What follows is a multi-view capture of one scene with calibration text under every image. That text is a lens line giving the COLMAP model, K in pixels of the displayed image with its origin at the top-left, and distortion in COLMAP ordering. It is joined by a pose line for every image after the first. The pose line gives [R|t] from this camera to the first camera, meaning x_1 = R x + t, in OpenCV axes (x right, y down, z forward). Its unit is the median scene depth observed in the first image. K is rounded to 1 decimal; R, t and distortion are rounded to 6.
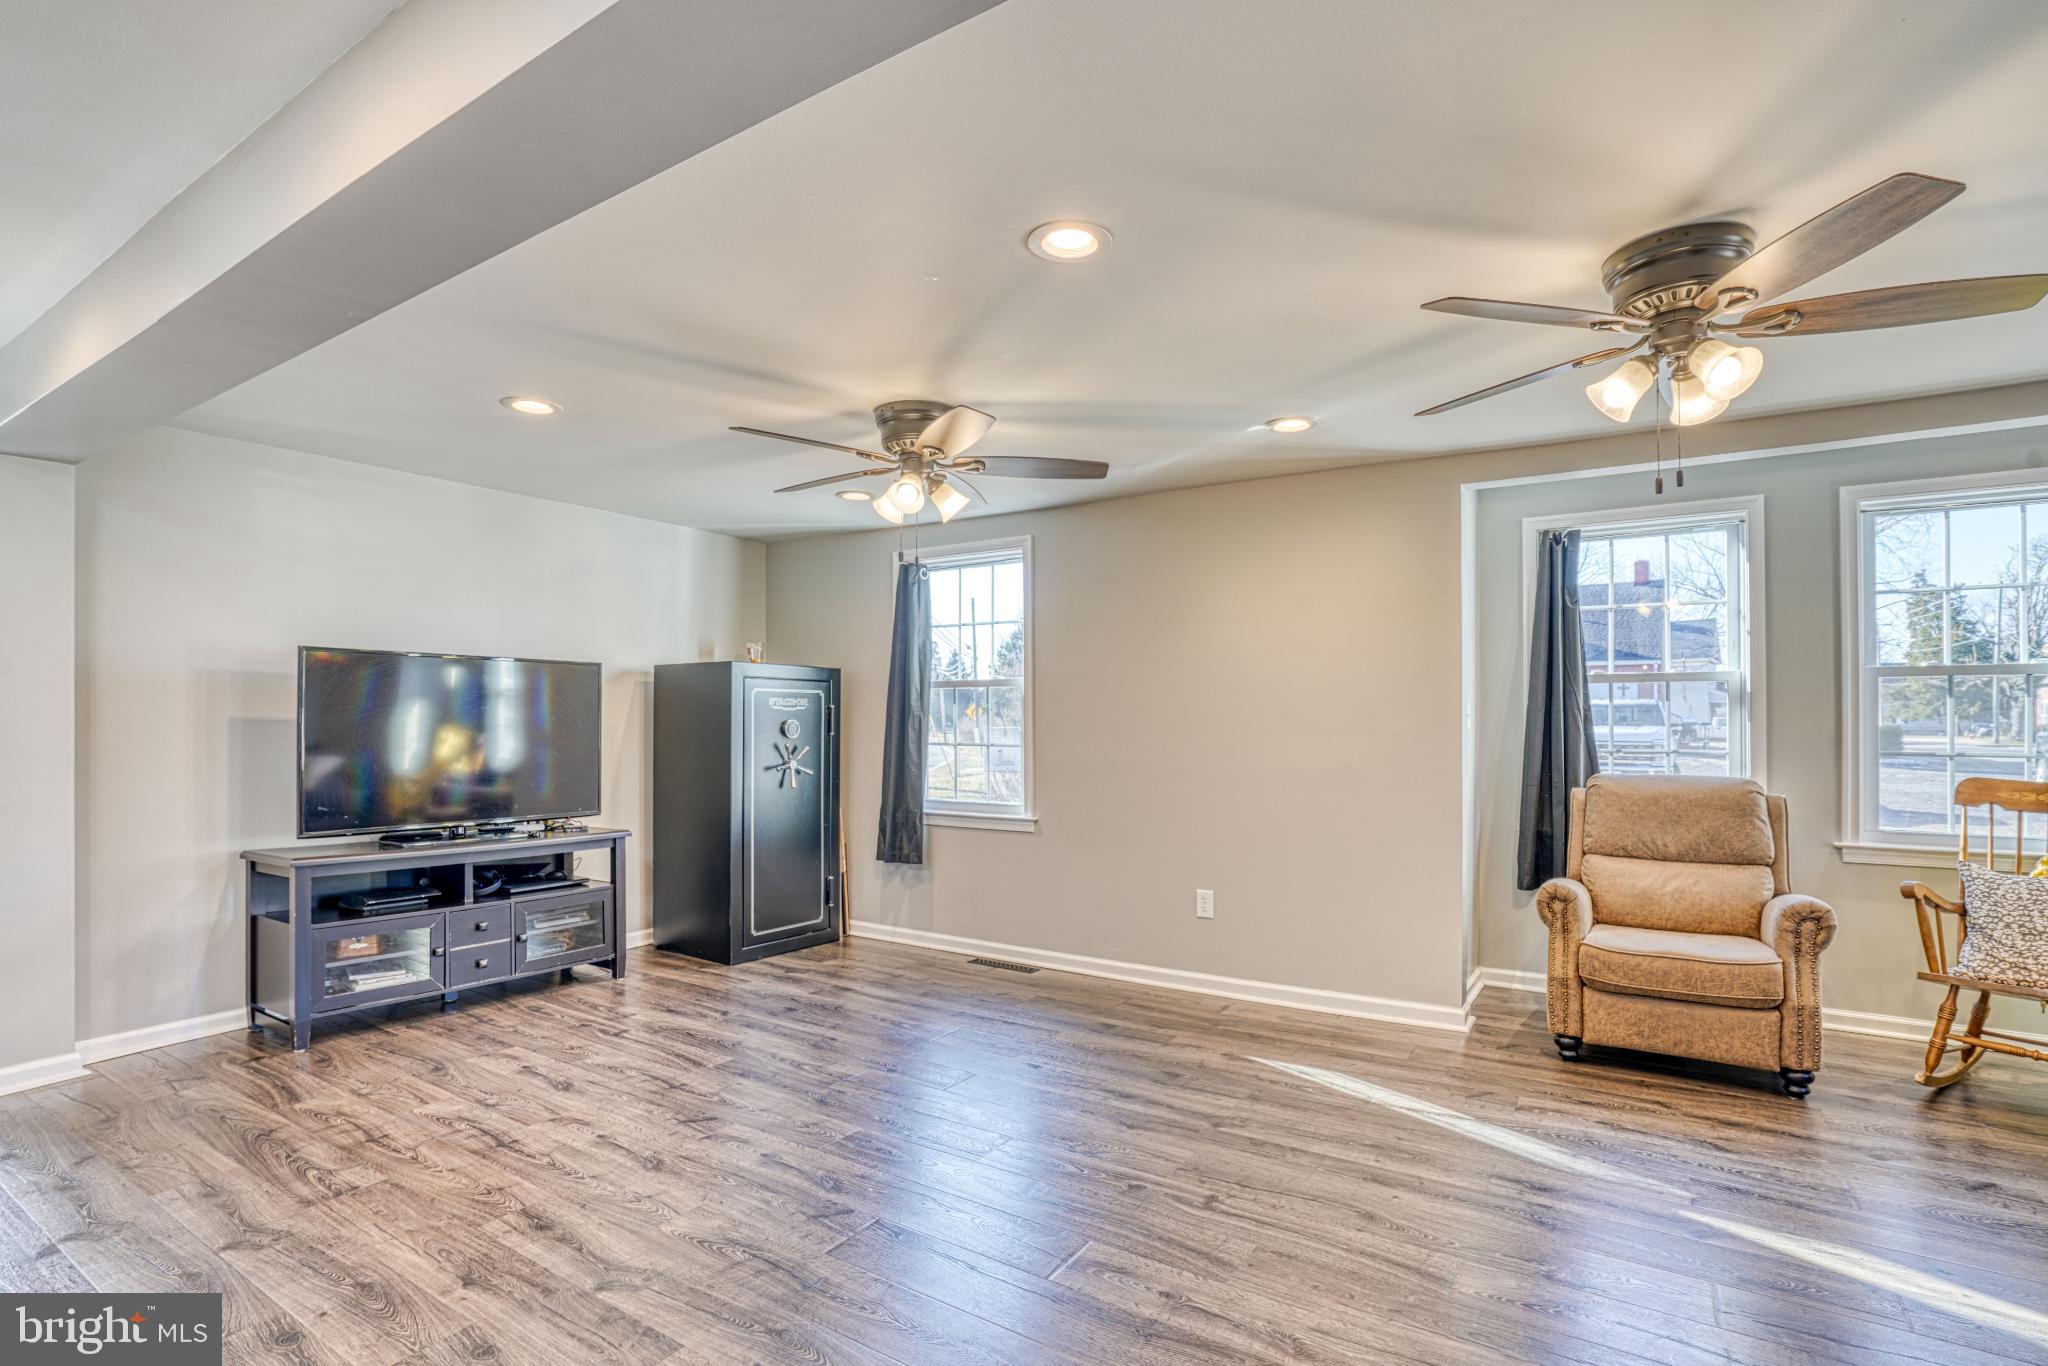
lens RADIAL K [[976.4, 0, 1043.5], [0, 976.4, 723.0], [0, 0, 1]] dist [-0.038591, 0.000237]
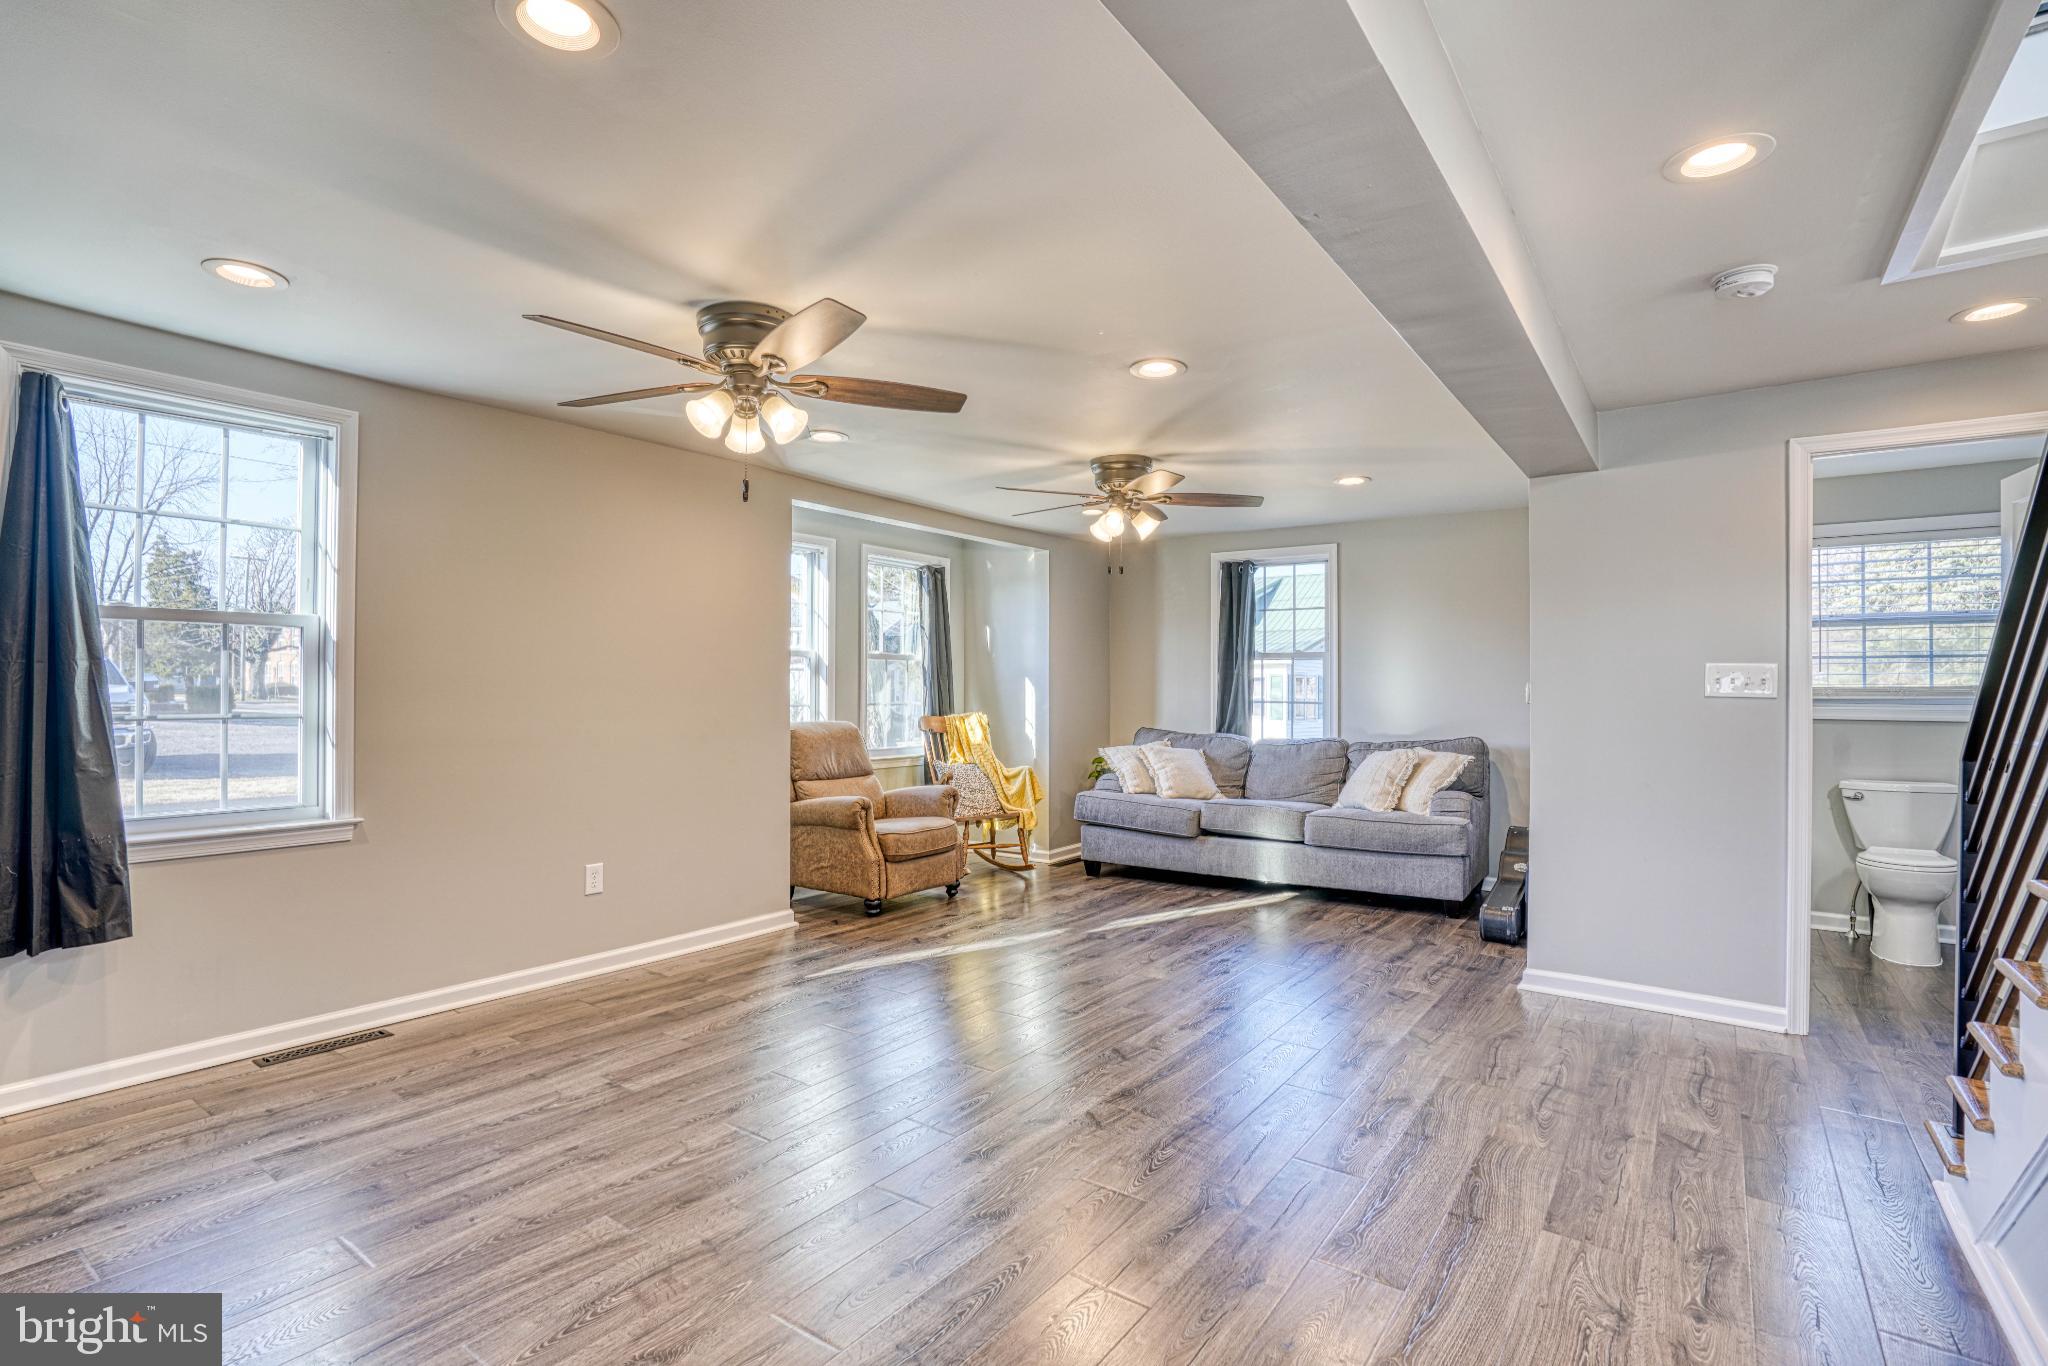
lens RADIAL K [[987.8, 0, 1003.9], [0, 987.8, 677.4], [0, 0, 1]] dist [-0.063269, 0.025384]
pose [[0.066929, 0.008538, 0.997721, -0.836516], [-0.007713, 0.999938, -0.008040, -0.001132], [-0.997728, -0.007157, 0.066990, 0.627587]]
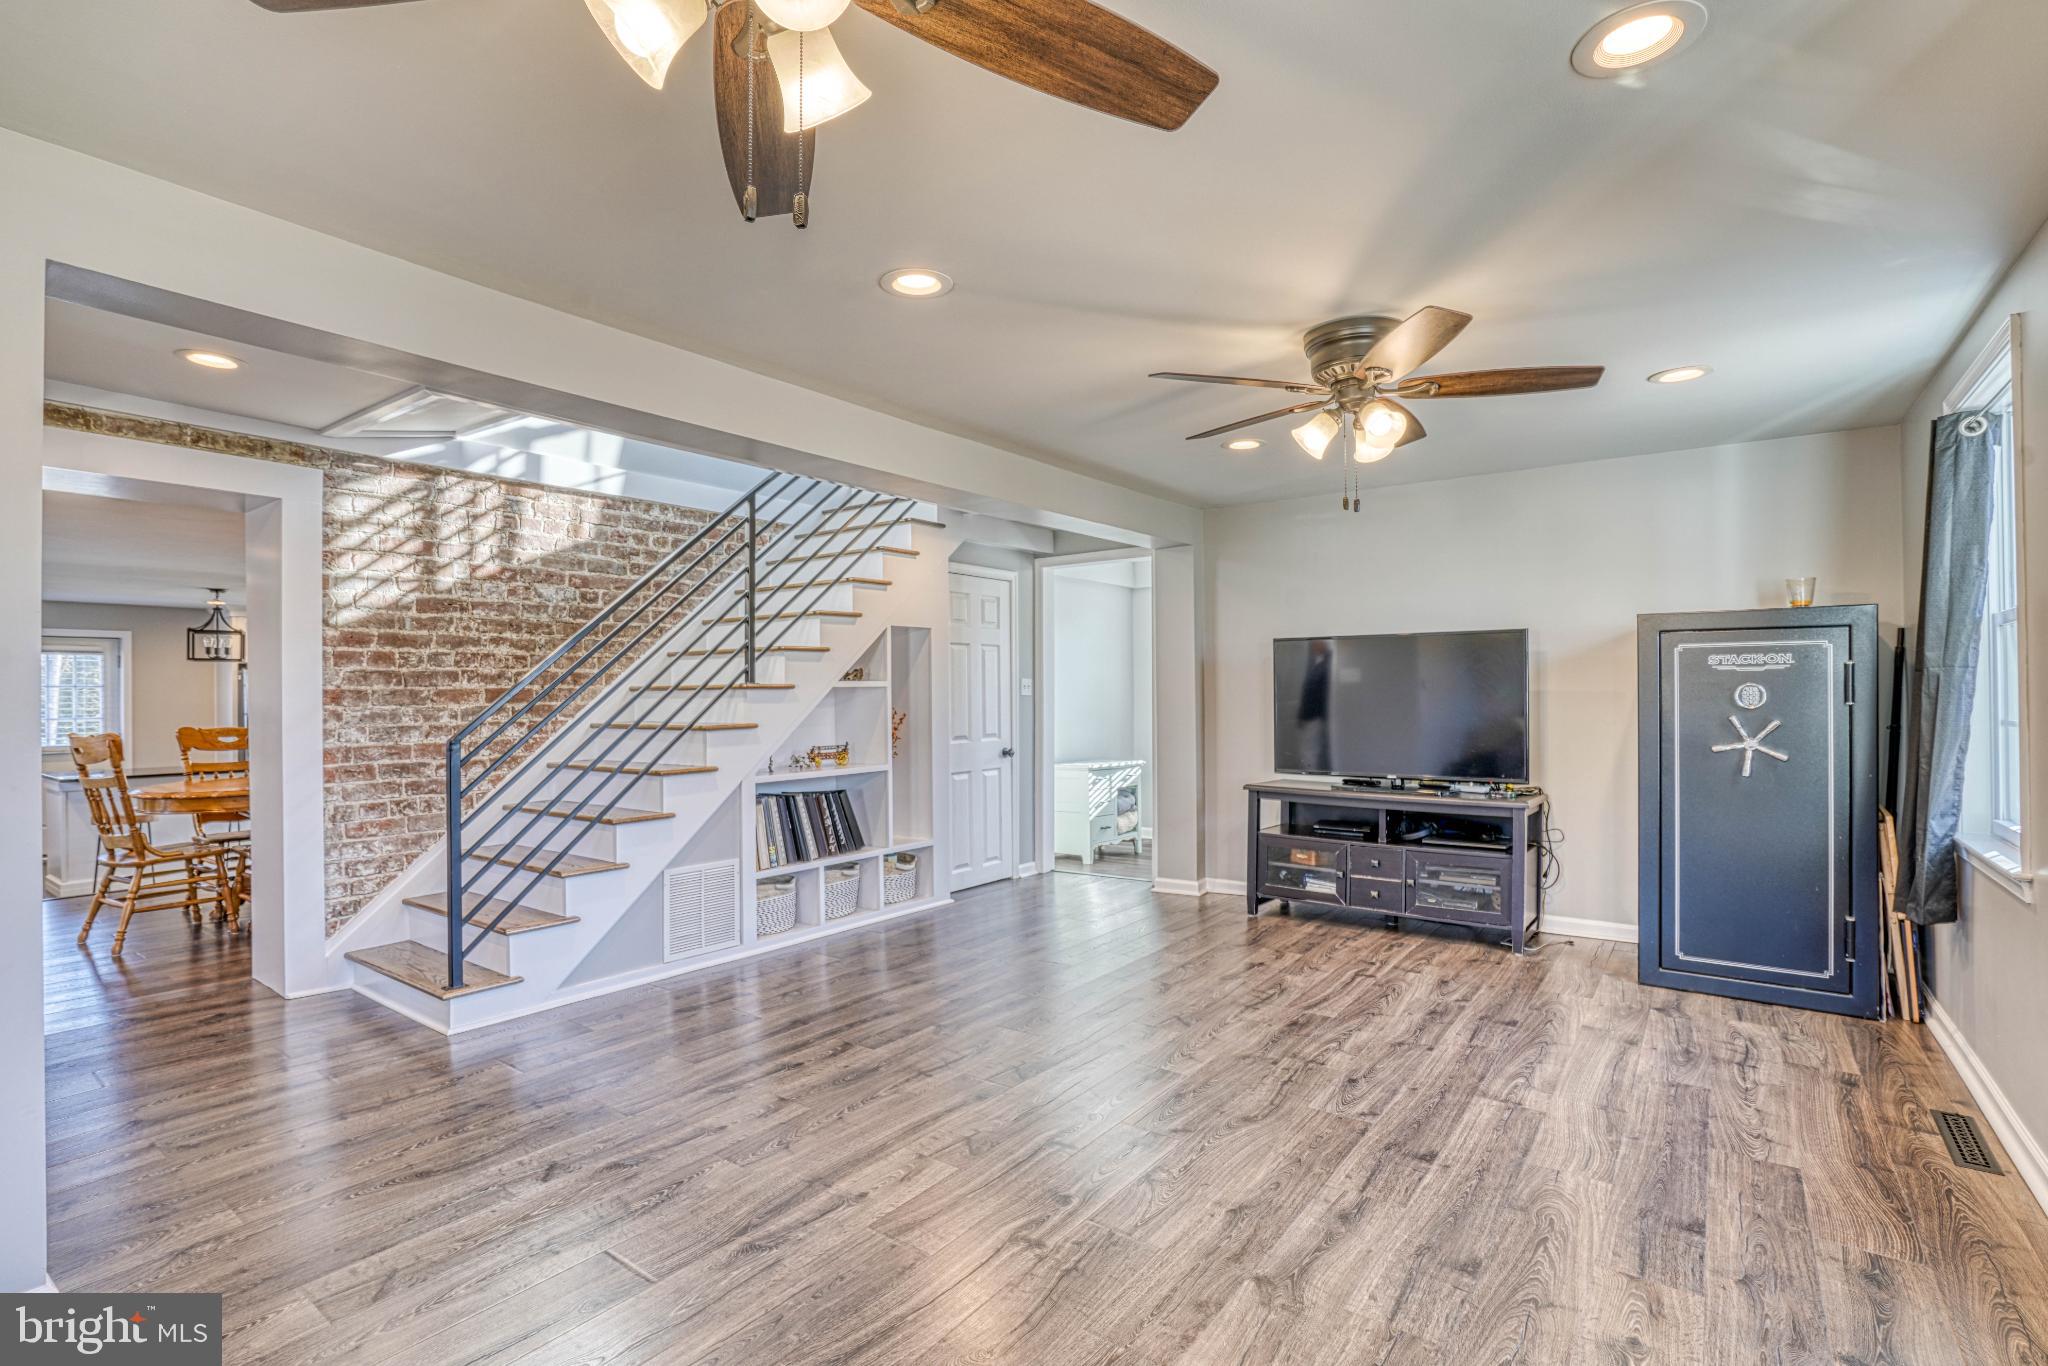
lens RADIAL K [[964.9, 0, 983.6], [0, 964.9, 694.6], [0, 0, 1]] dist [-0.071736, 0.024927]
pose [[-0.103962, -0.001609, -0.994580, 0.641681], [0.010046, 0.999946, -0.002668, 0.003726], [0.994530, -0.010269, -0.103941, 0.661408]]
